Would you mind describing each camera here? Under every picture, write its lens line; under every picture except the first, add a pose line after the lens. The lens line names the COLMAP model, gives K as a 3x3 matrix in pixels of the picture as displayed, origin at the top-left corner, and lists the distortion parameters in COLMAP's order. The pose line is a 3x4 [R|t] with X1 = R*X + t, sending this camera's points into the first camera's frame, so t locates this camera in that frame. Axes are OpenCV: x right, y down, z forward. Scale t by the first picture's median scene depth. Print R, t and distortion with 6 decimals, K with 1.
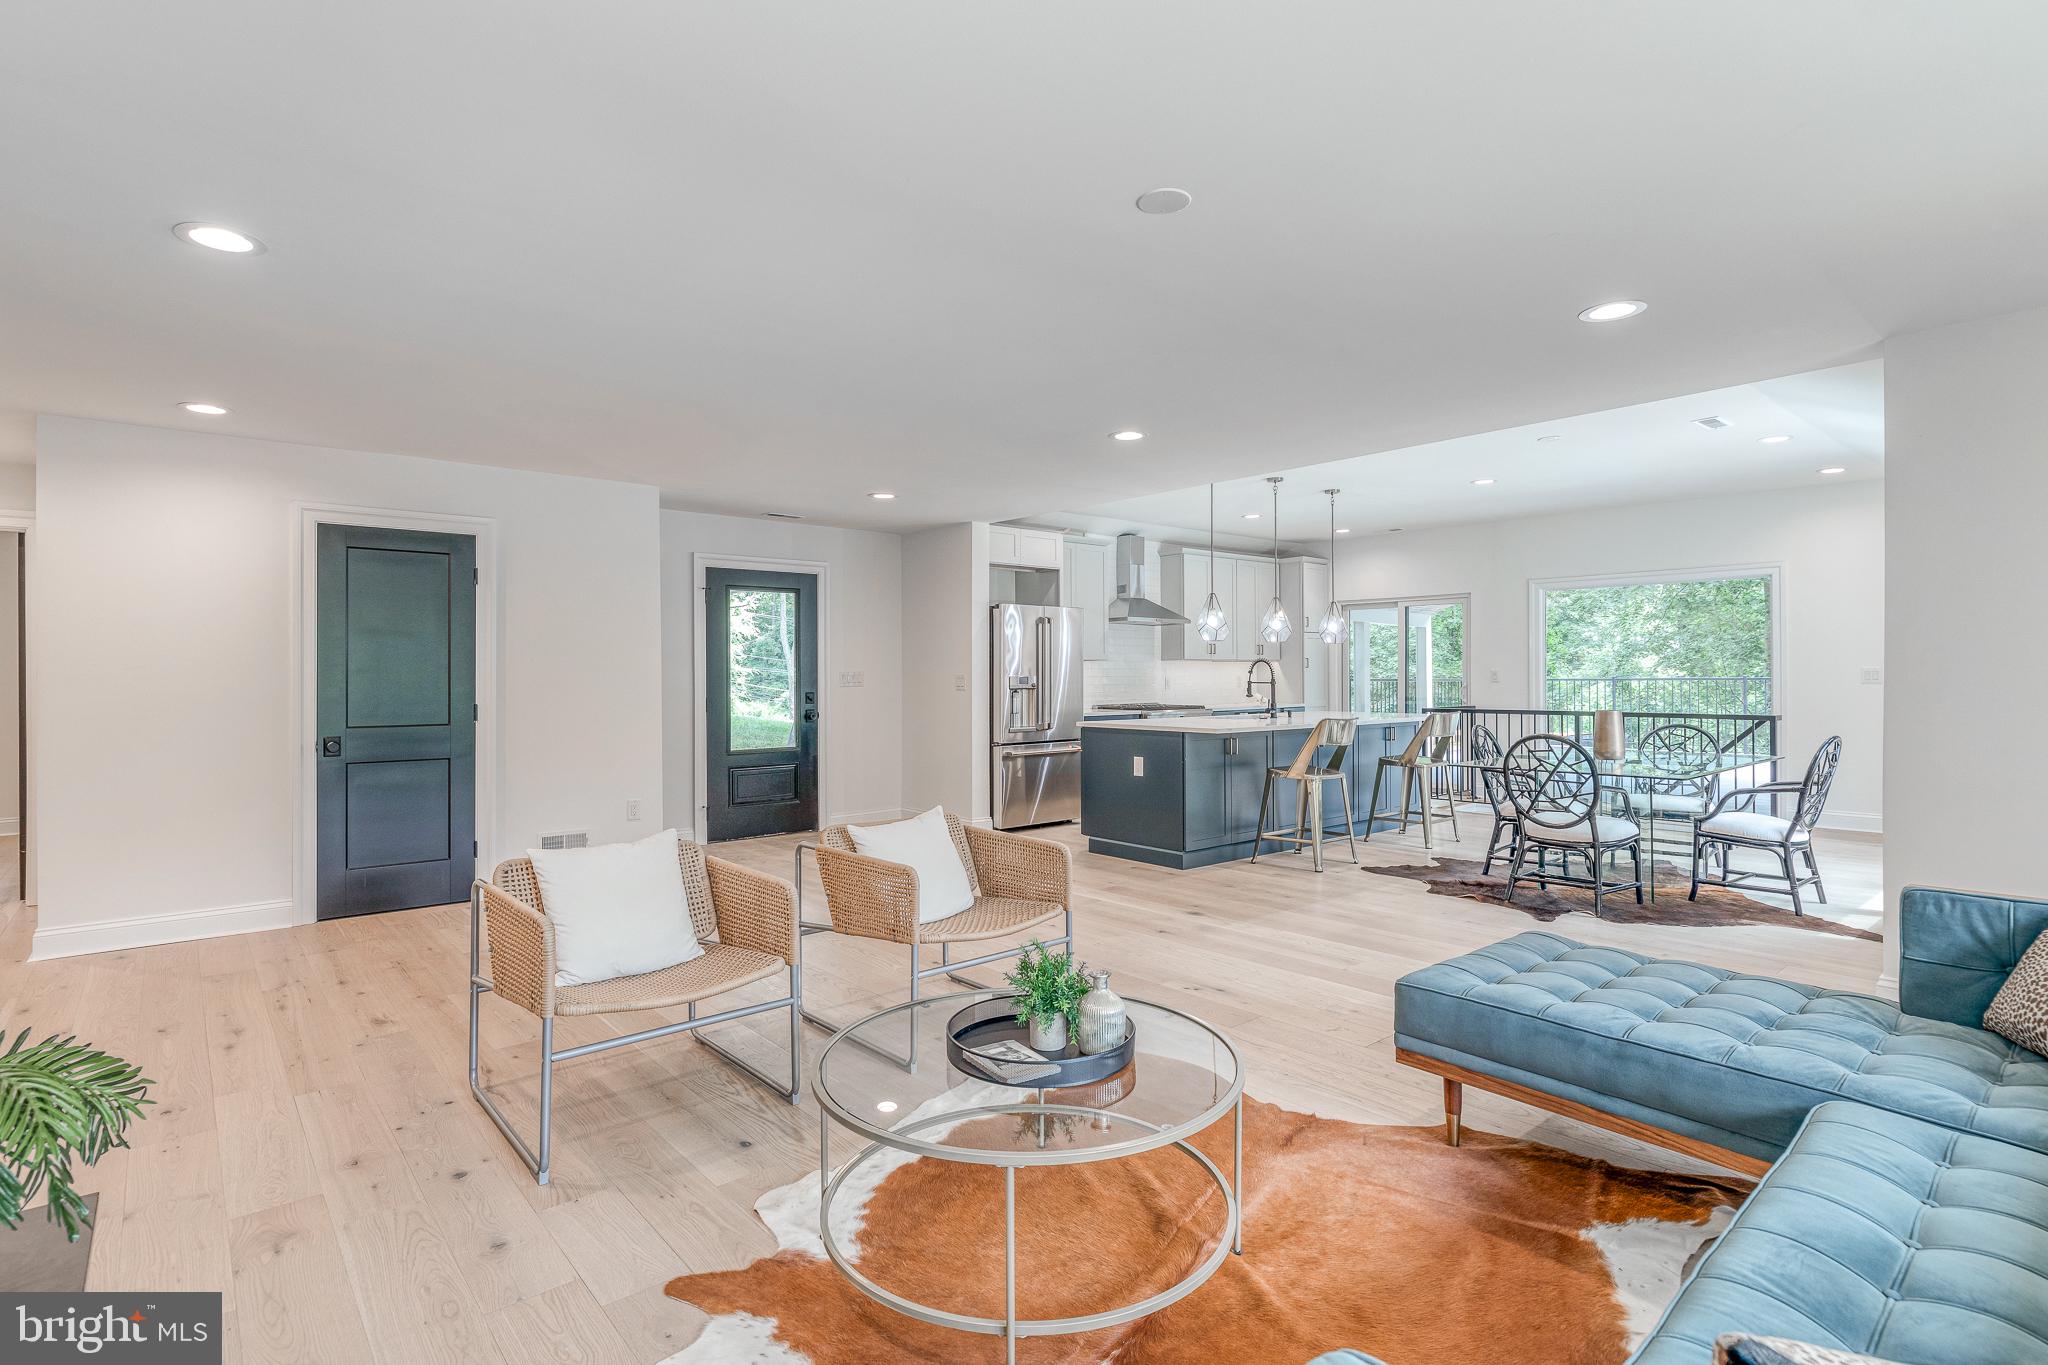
lens RADIAL K [[1012.9, 0, 1023.2], [0, 1012.9, 673.2], [0, 0, 1]] dist [0.000021, 0.000204]
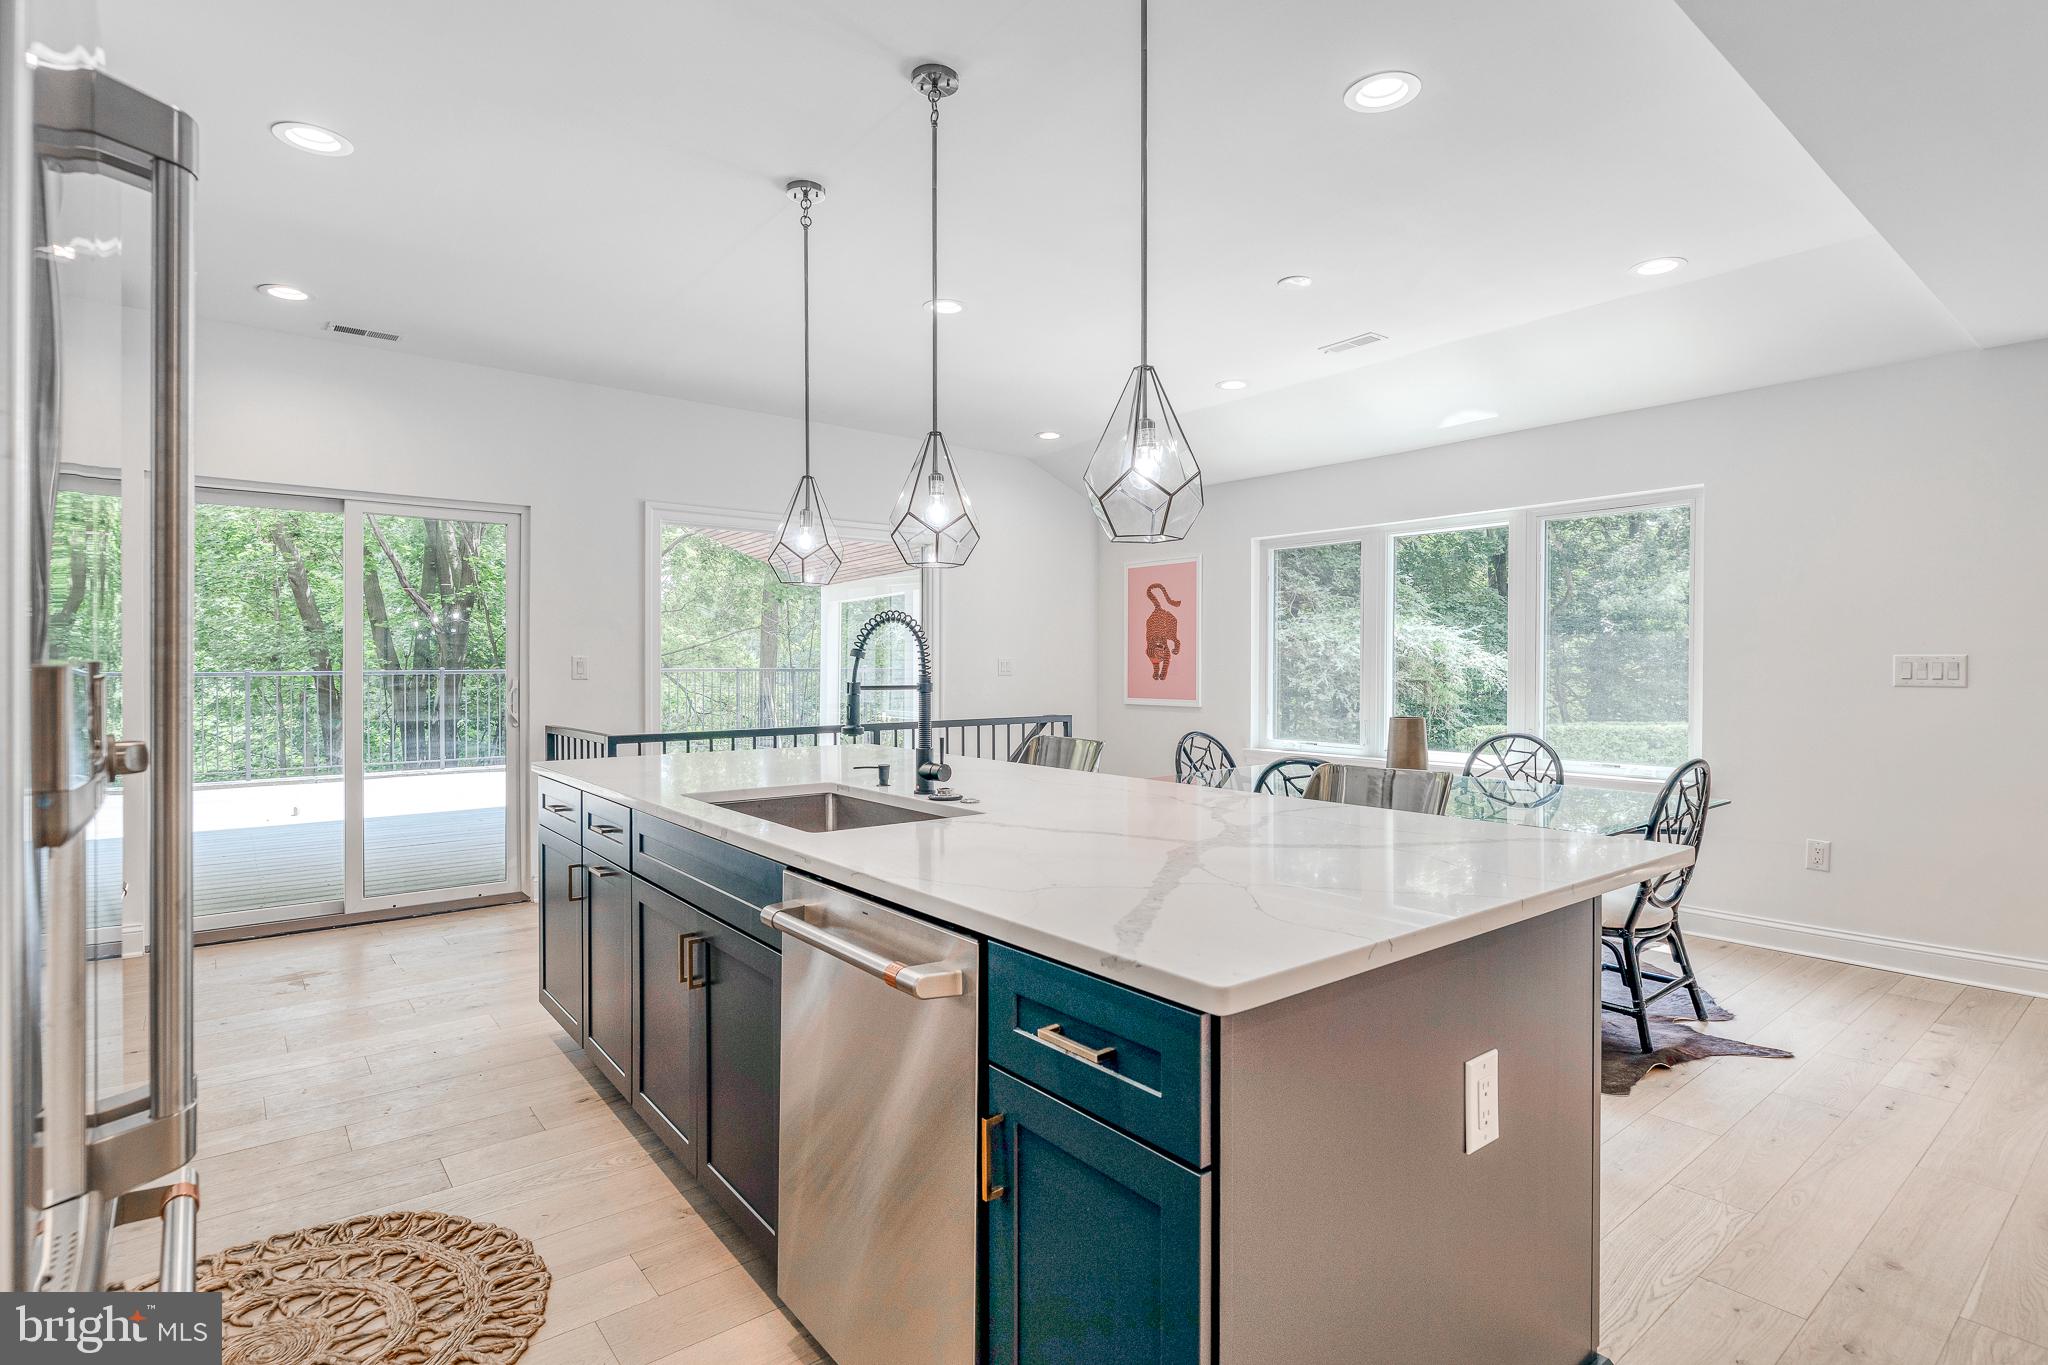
lens RADIAL K [[1012.5, 0, 1032.0], [0, 1012.5, 673.8], [0, 0, 1]] dist [-0.003485, -0.000908]
pose [[0.035508, -0.005770, 0.999353, -0.087864], [-0.002145, 0.999981, 0.005849, 0.003156], [-0.999367, -0.002352, 0.035495, 0.988620]]
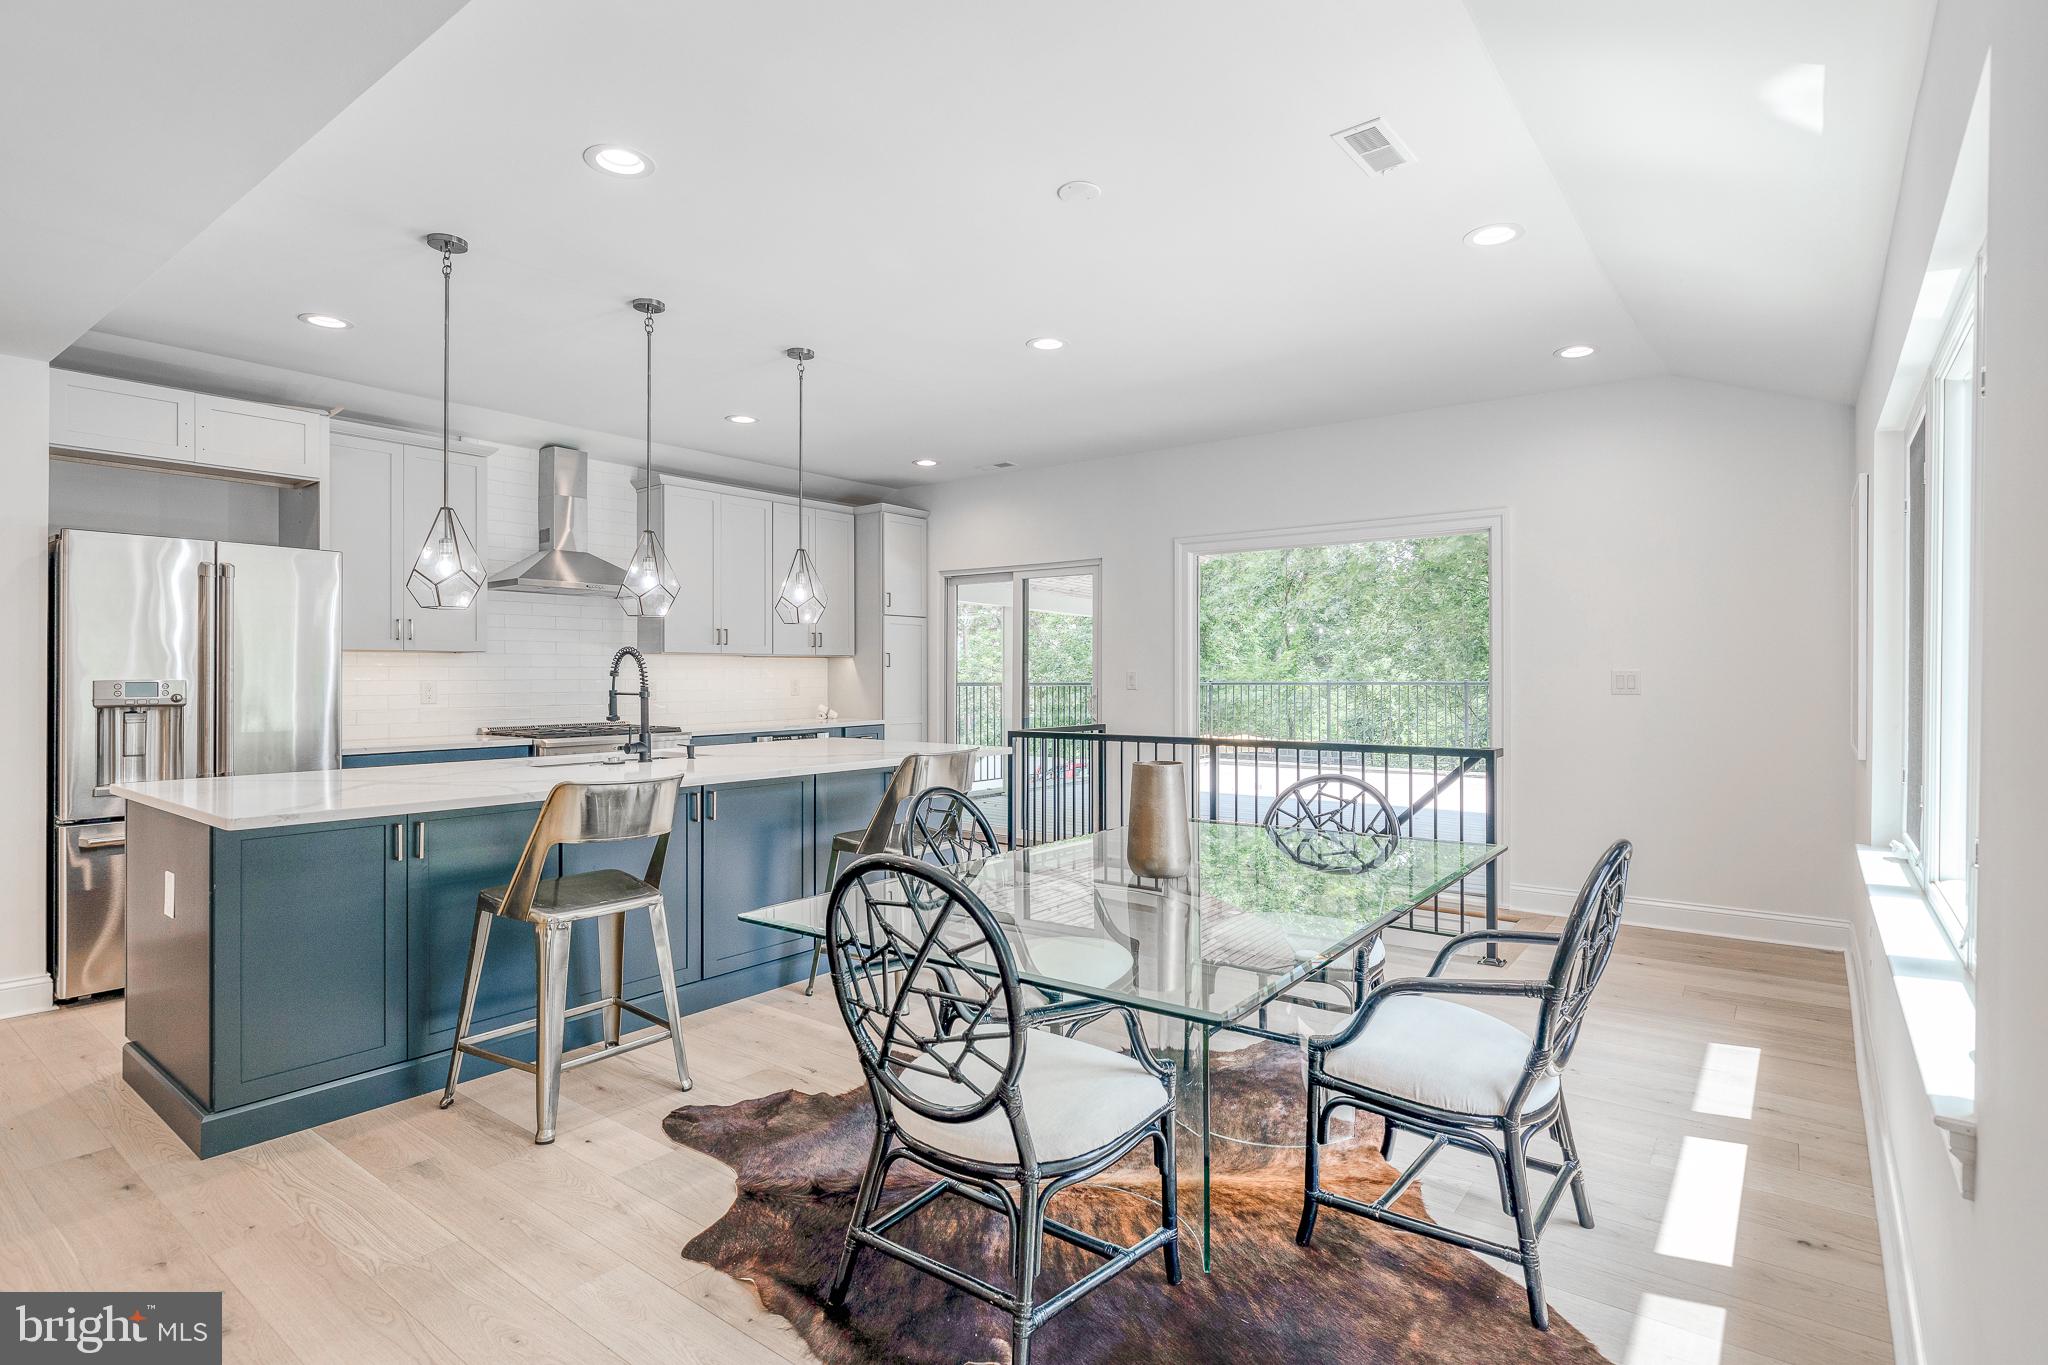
lens RADIAL K [[1012.5, 0, 1032.0], [0, 1012.5, 673.8], [0, 0, 1]] dist [-0.003485, -0.000908]
pose [[0.979035, 0.002532, 0.203676, 0.348691], [-0.002629, 0.999997, 0.000205, -0.002038], [-0.203675, -0.000736, 0.979038, 0.463973]]
